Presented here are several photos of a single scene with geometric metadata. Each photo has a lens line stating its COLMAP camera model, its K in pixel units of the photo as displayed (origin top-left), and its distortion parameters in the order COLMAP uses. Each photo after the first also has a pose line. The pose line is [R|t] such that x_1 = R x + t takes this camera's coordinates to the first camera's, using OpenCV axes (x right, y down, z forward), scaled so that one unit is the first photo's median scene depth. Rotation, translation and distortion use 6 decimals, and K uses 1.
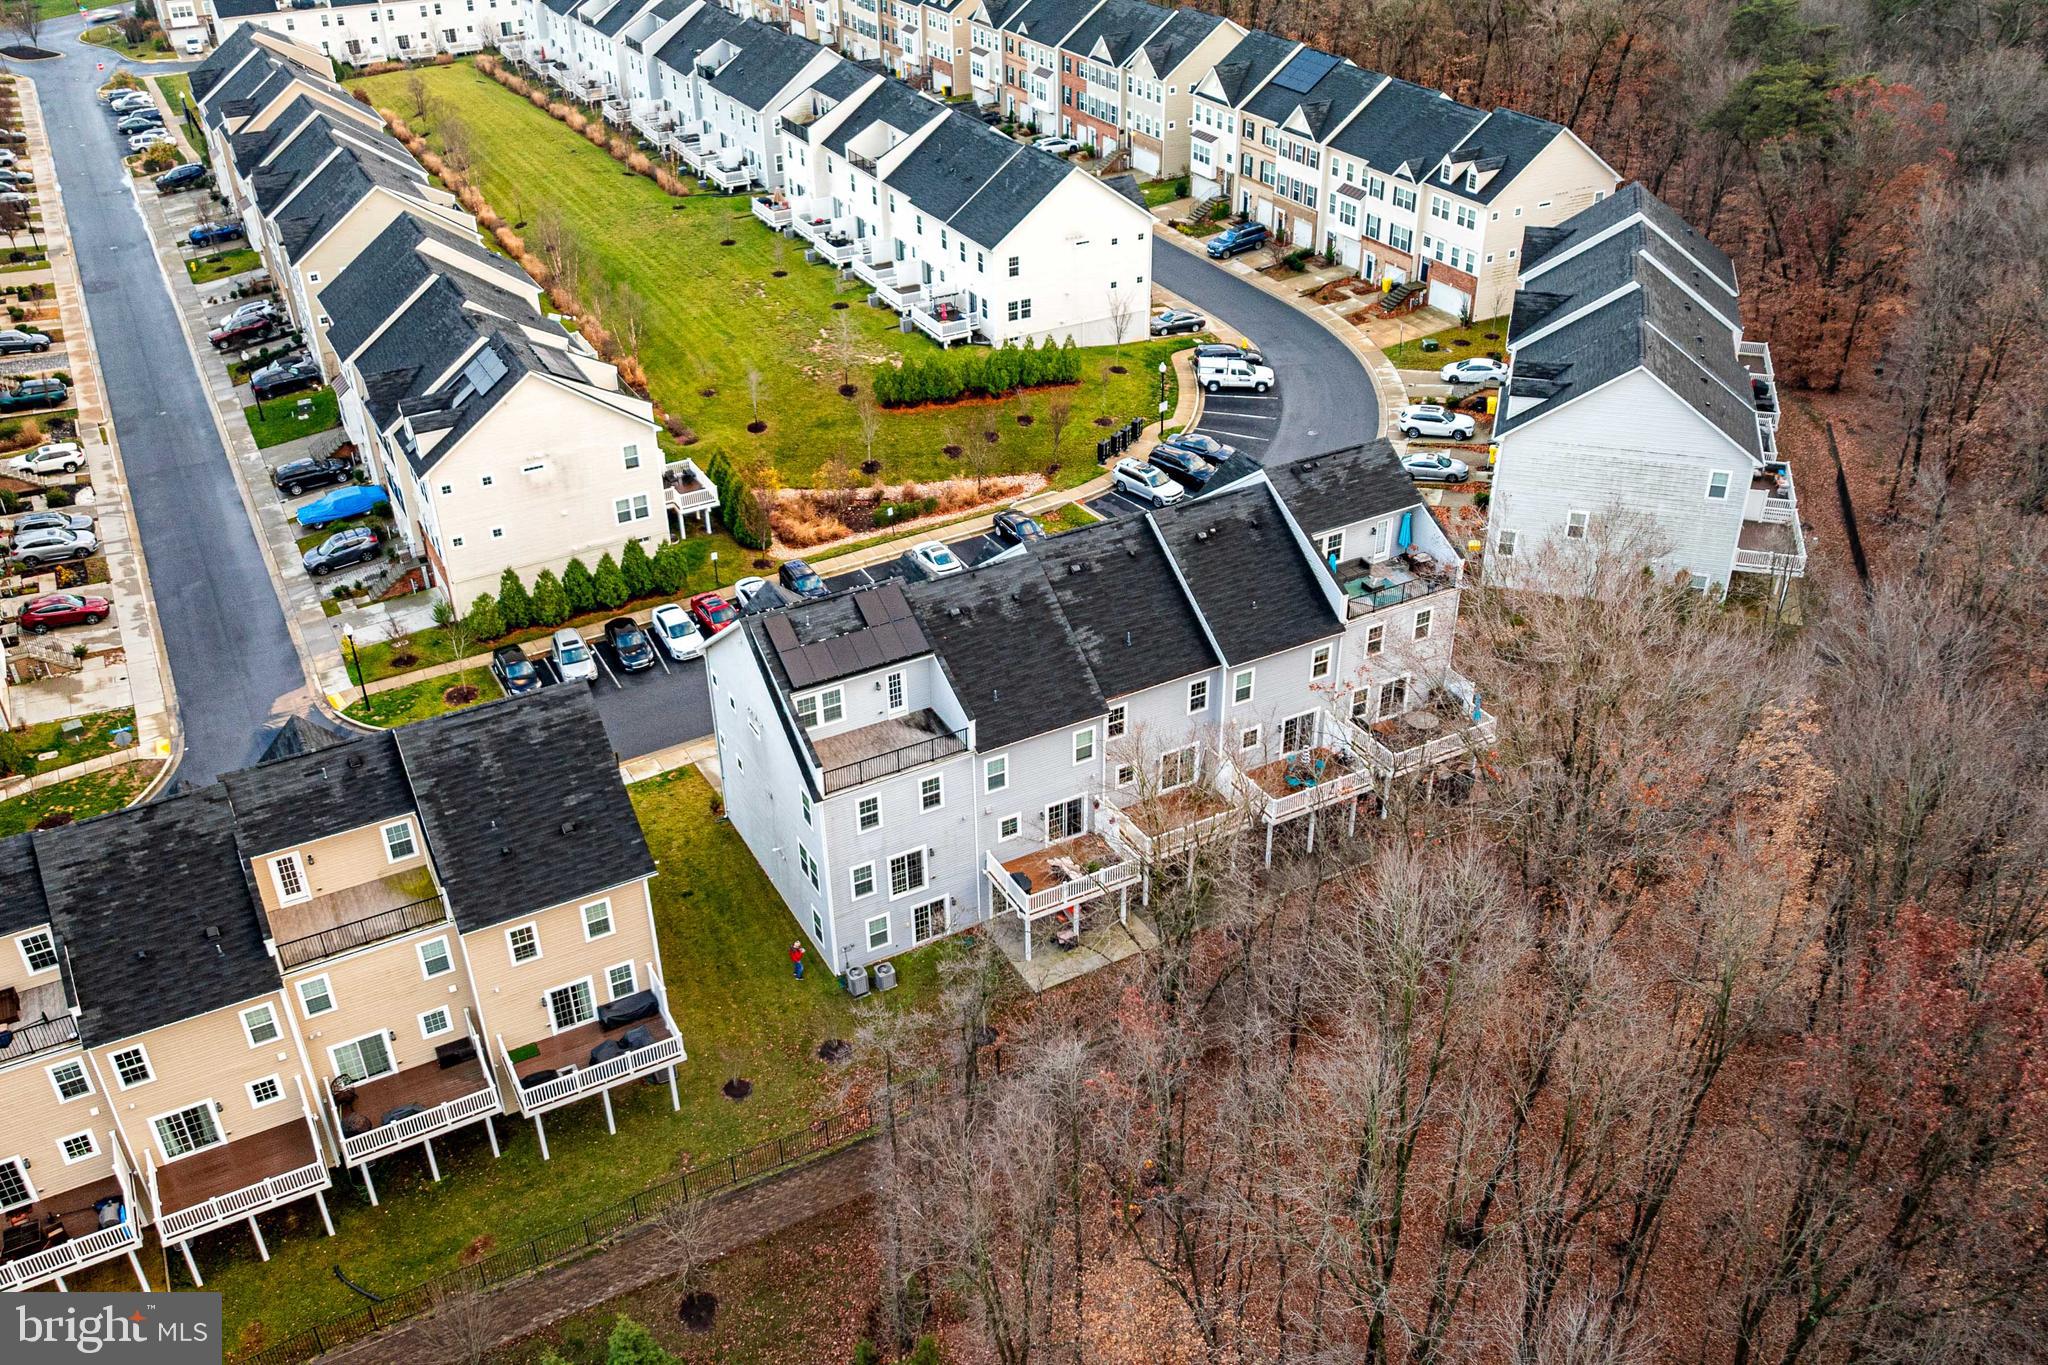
lens RADIAL K [[1516.1, 0, 876.1], [0, 1516.1, 619.1], [0, 0, 1]] dist [0.002889, -0.001322]
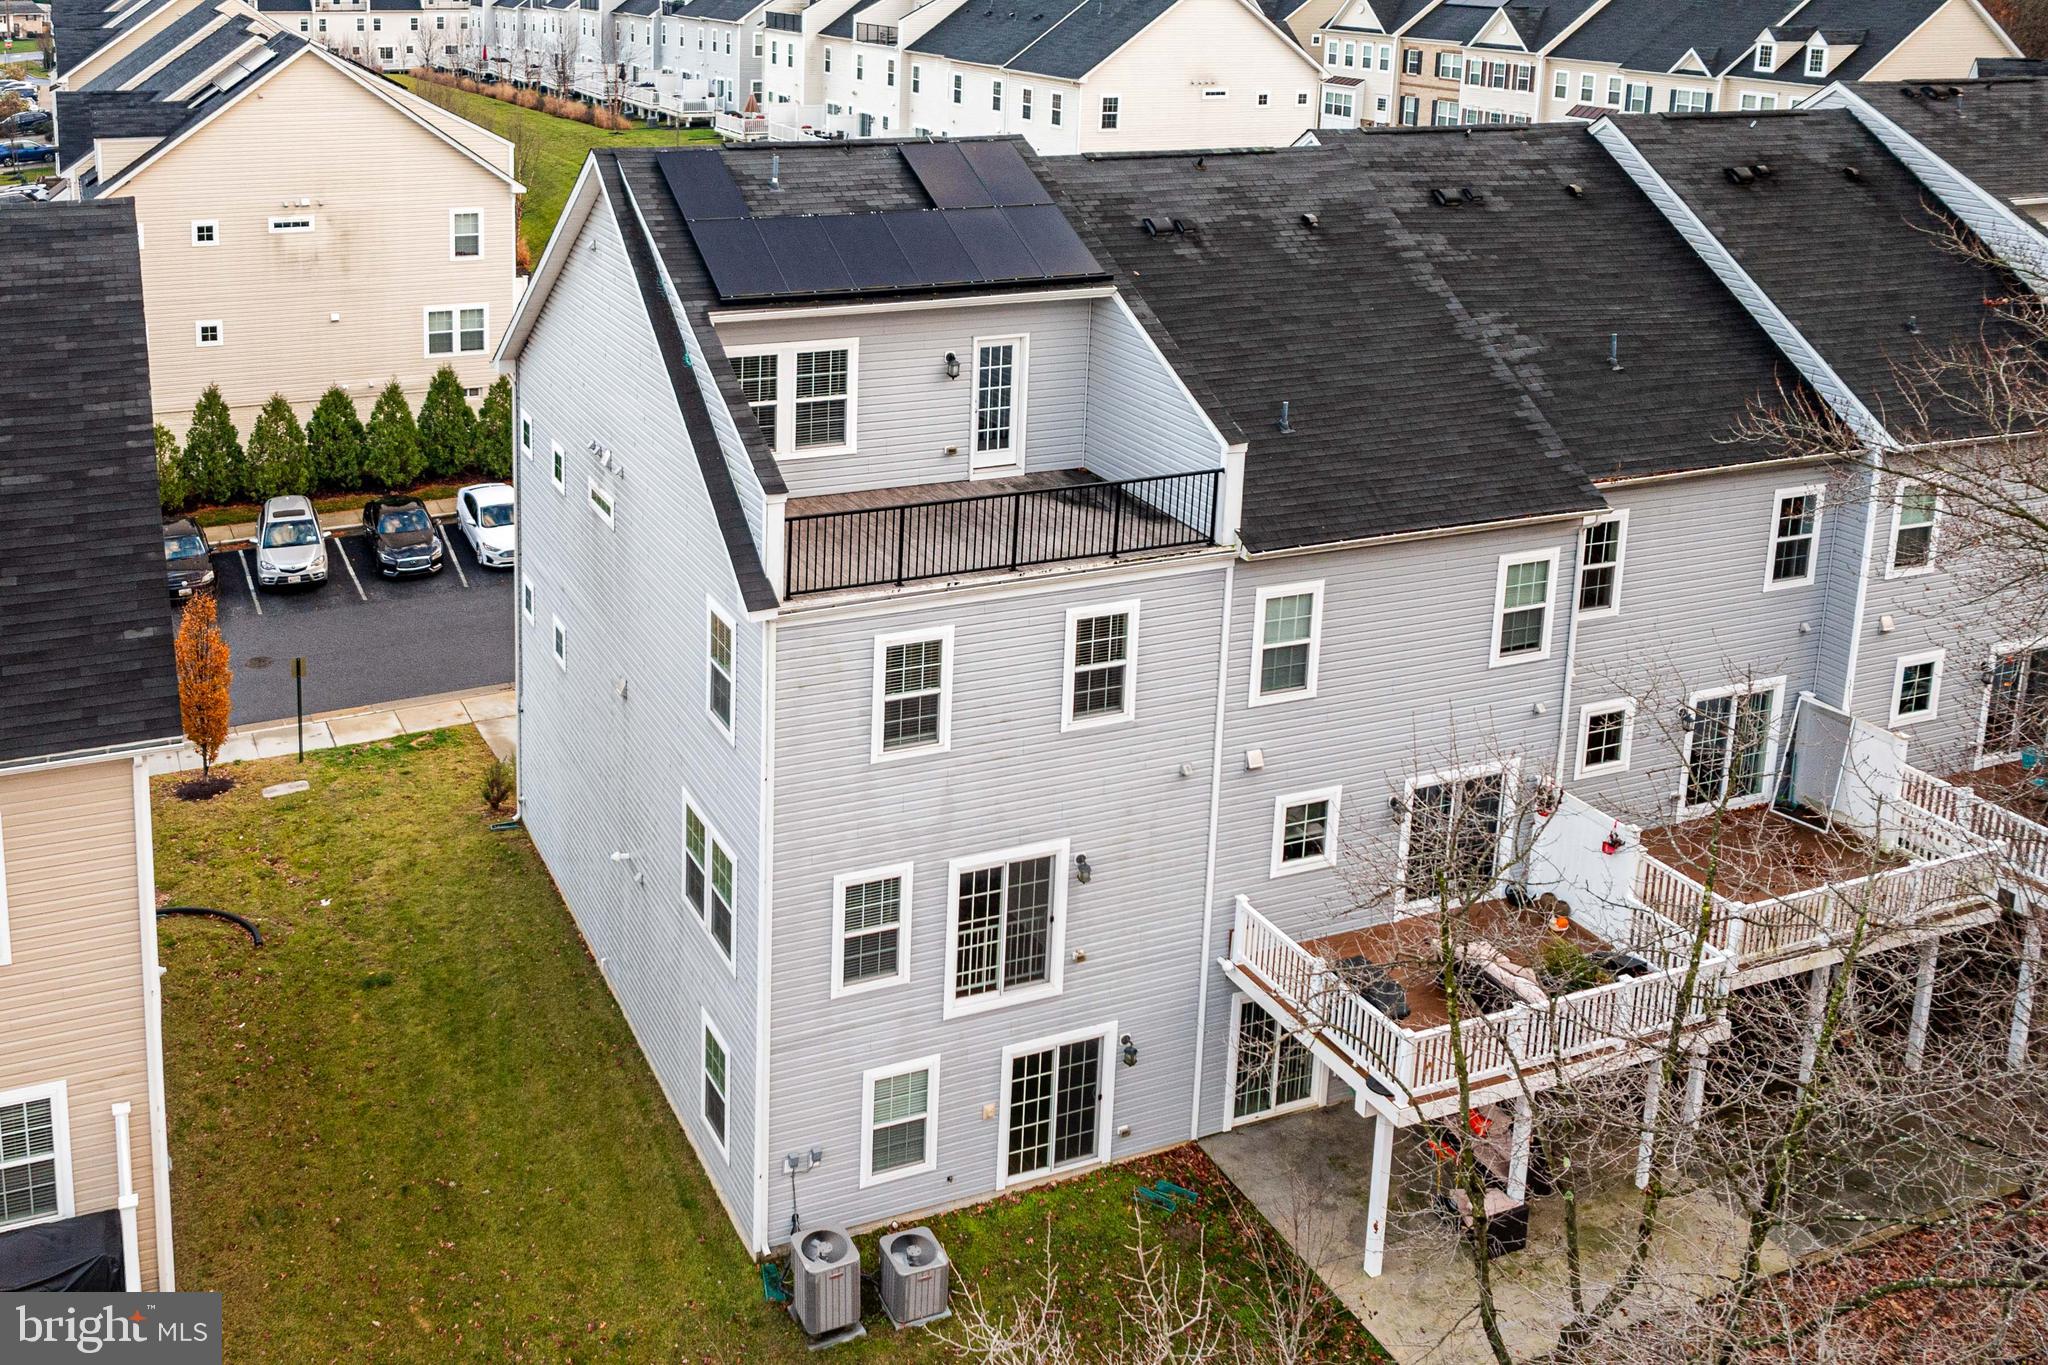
lens RADIAL K [[1762.0, 0, 742.7], [0, 1762.0, 236.4], [0, 0, 1]] dist [-0.008876, -0.001417]
pose [[0.994121, 0.087168, -0.064231, -0.016329], [-0.103526, 0.939000, -0.327967, 0.106007], [0.031725, 0.332688, 0.942503, 0.397170]]
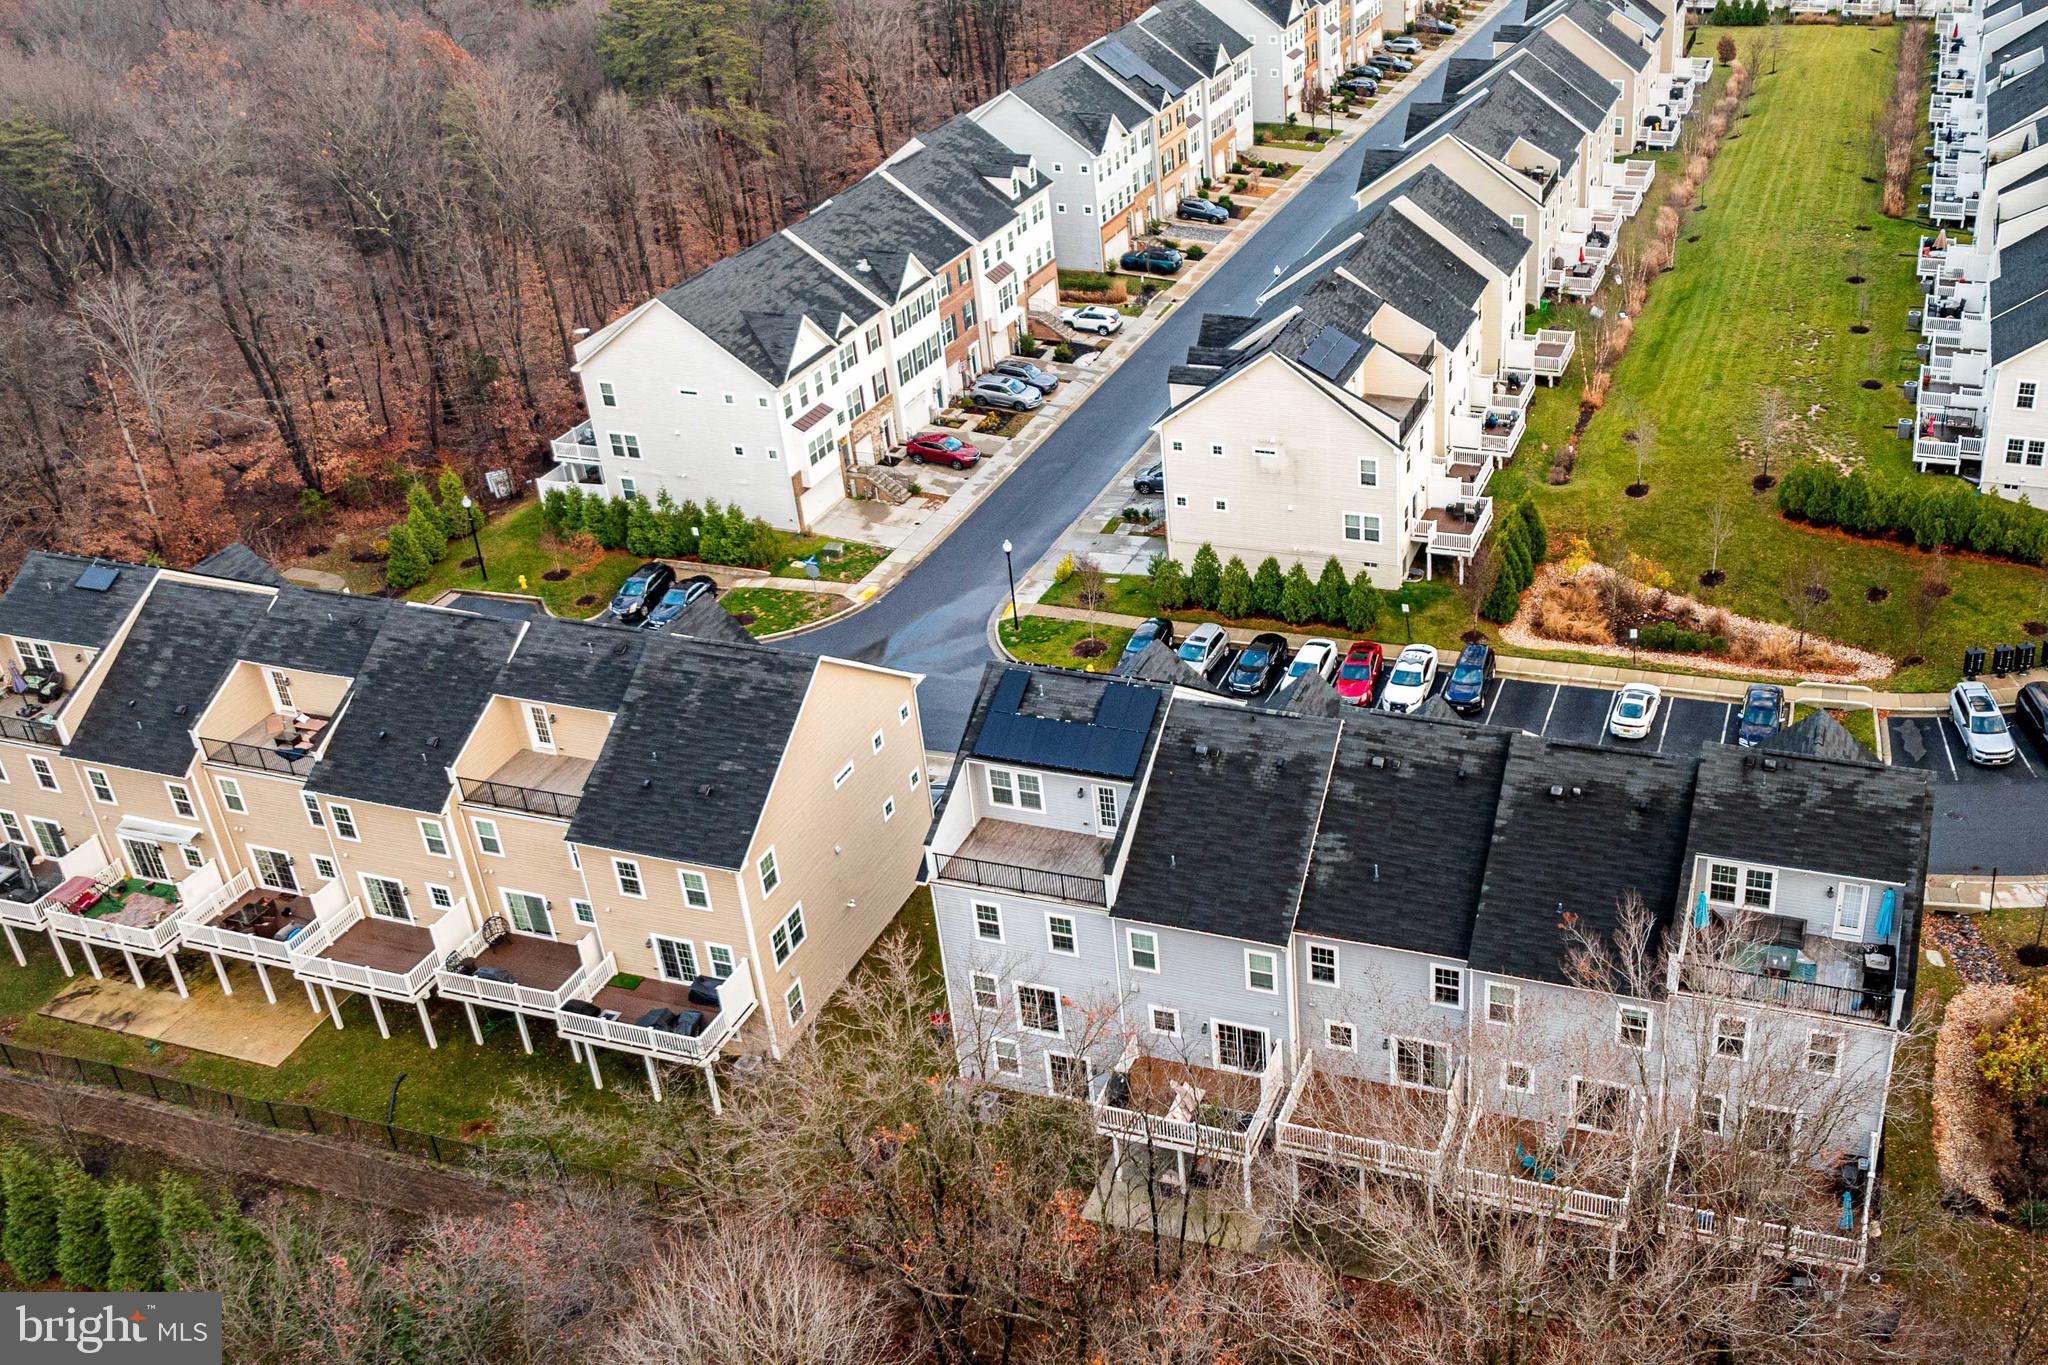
lens RADIAL K [[1647.5, 0, 1317.7], [0, 1647.5, 539.7], [0, 0, 1]] dist [-0.005992, -0.003445]
pose [[0.771691, 0.323556, -0.547544, 0.380222], [-0.342694, 0.936791, 0.070589, -0.134811], [0.535774, 0.133167, 0.833794, 0.185711]]
